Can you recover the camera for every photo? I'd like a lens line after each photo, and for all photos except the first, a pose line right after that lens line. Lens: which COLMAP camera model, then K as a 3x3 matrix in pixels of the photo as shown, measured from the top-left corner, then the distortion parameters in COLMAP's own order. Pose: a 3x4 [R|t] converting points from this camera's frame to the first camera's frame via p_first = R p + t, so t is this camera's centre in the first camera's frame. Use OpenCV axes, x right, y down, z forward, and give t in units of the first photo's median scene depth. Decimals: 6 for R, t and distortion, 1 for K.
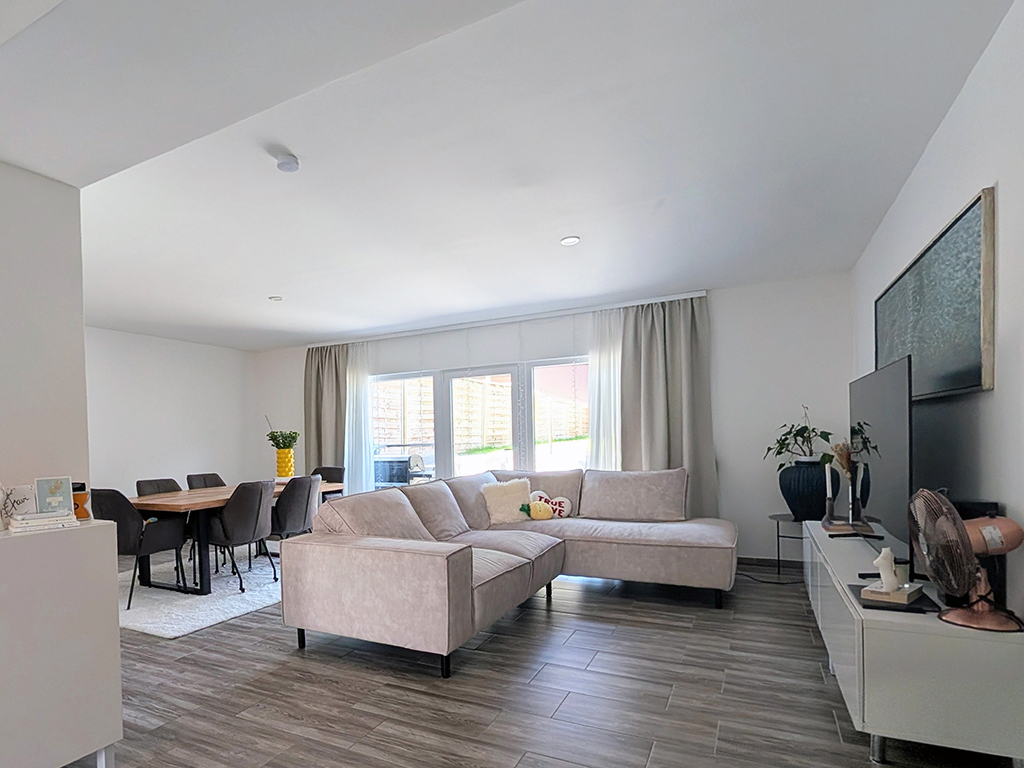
lens RADIAL K [[358.0, 0, 485.0], [0, 358.0, 384.2], [0, 0, 1]] dist [-0.000193, -0.000061]
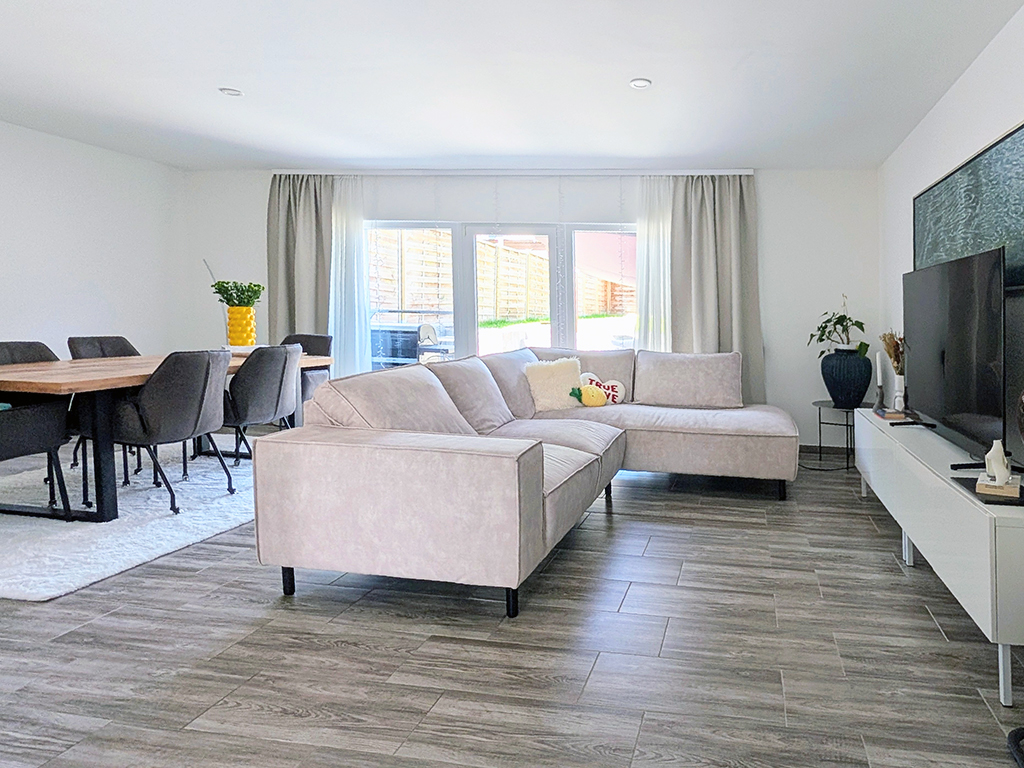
lens RADIAL K [[357.6, 0, 512.2], [0, 357.6, 286.8], [0, 0, 1]] dist [-0.000585, 0.000029]
pose [[0.971245, 0.074569, 0.226104, -0.259456], [-0.088404, 0.994743, 0.051679, 0.074242], [-0.221062, -0.070182, 0.972731, 0.252362]]
